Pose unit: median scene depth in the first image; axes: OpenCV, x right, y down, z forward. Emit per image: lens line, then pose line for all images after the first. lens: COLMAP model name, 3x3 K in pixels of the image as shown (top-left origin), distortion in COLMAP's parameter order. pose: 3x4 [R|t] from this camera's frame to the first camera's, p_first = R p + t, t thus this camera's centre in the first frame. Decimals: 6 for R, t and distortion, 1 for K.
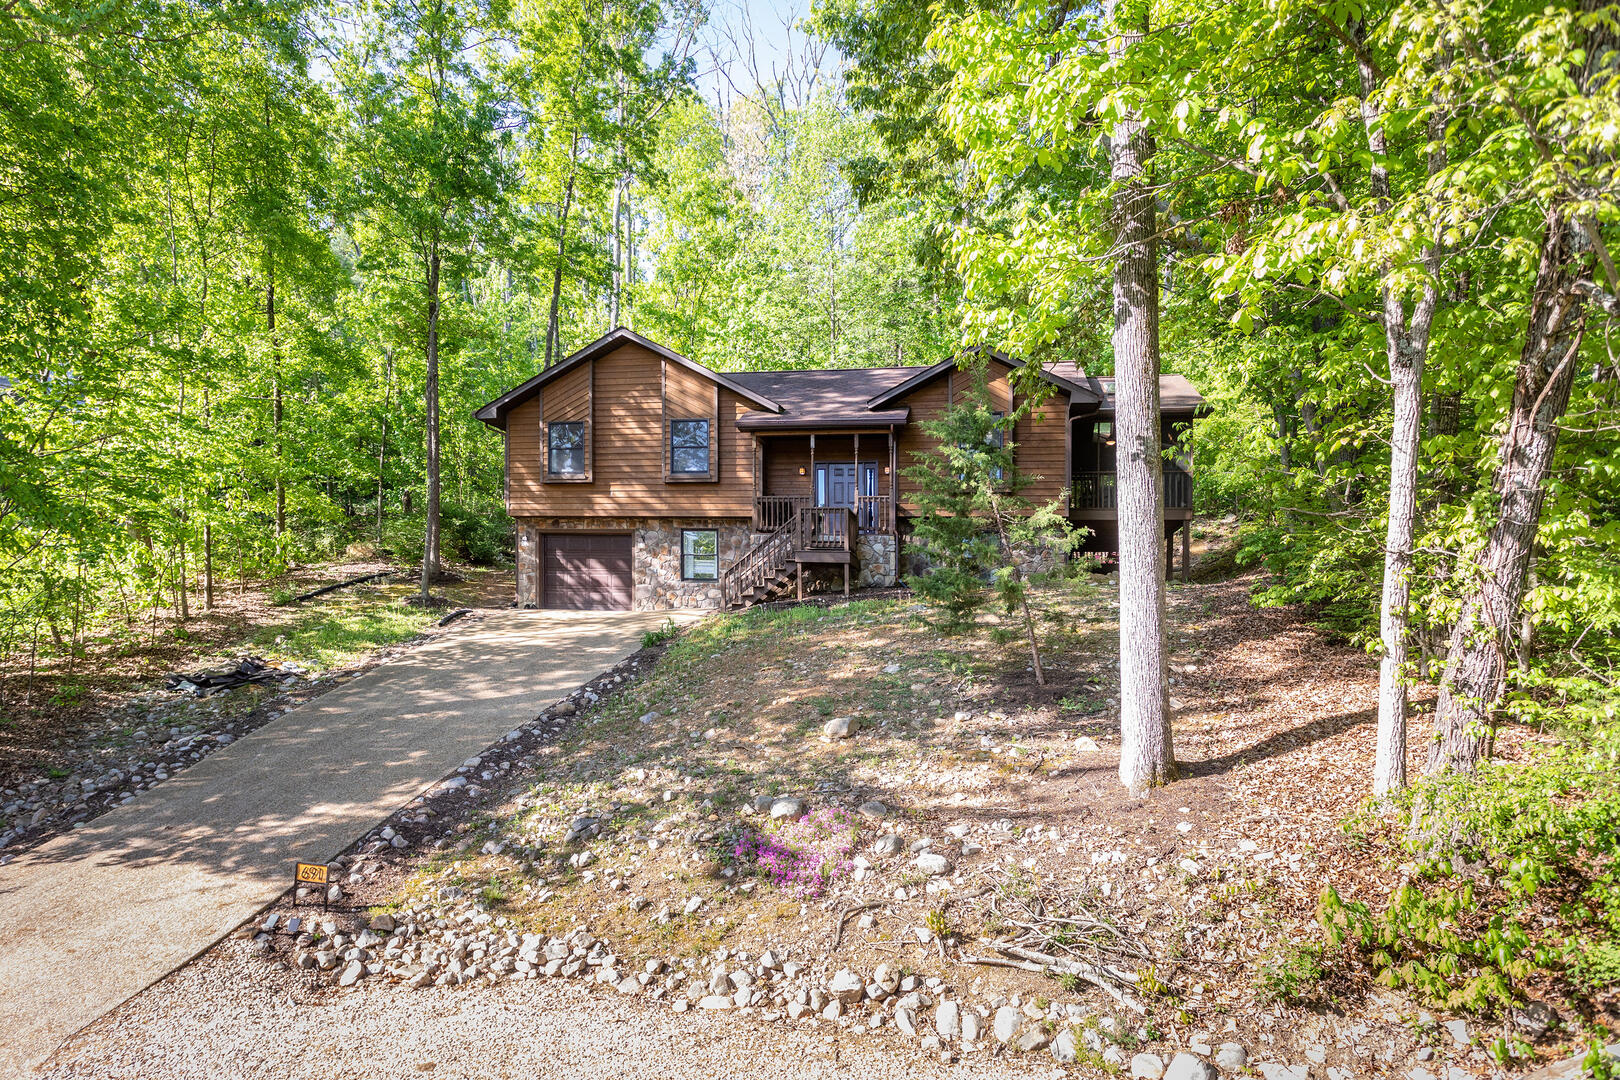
lens RADIAL K [[912.9, 0, 807.3], [0, 912.9, 538.2], [0, 0, 1]] dist [0.002503, 0.000324]
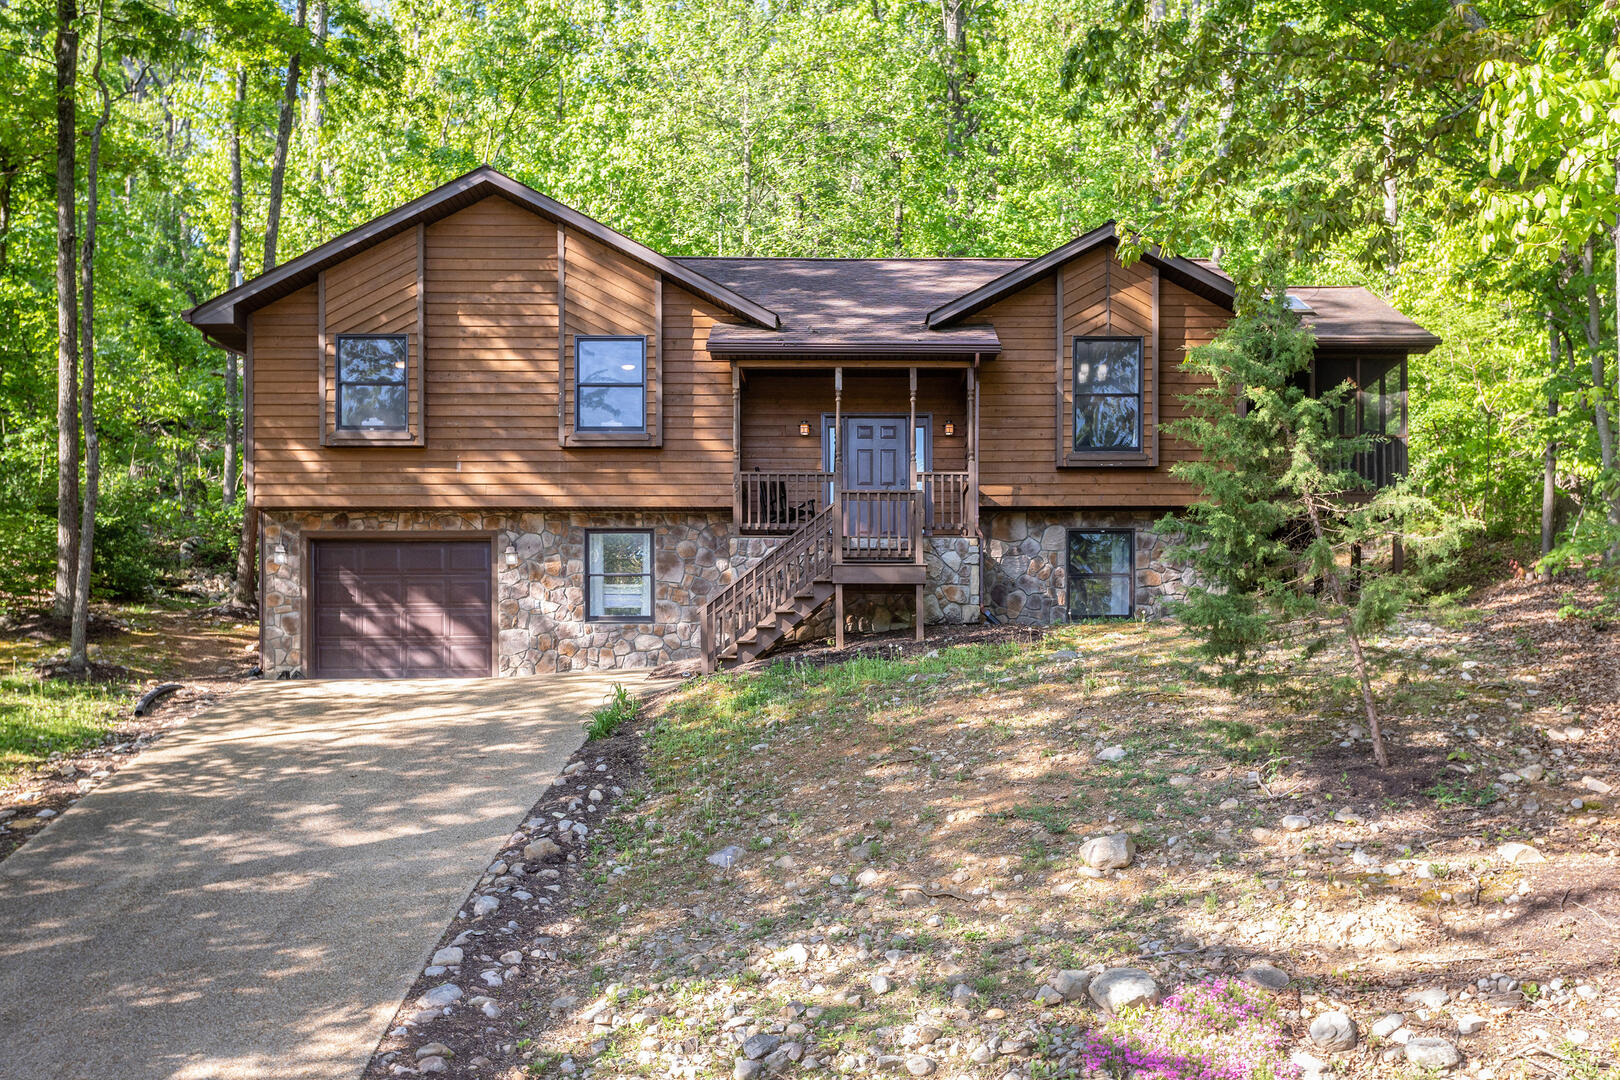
lens RADIAL K [[1556.0, 0, 811.9], [0, 1556.0, 539.6], [0, 0, 1]] dist [0.022250, -0.020081]
pose [[0.967306, -0.006829, 0.253520, -0.256500], [0.008425, 0.999951, -0.005213, 0.002371], [-0.253472, 0.007179, 0.967316, 0.033096]]
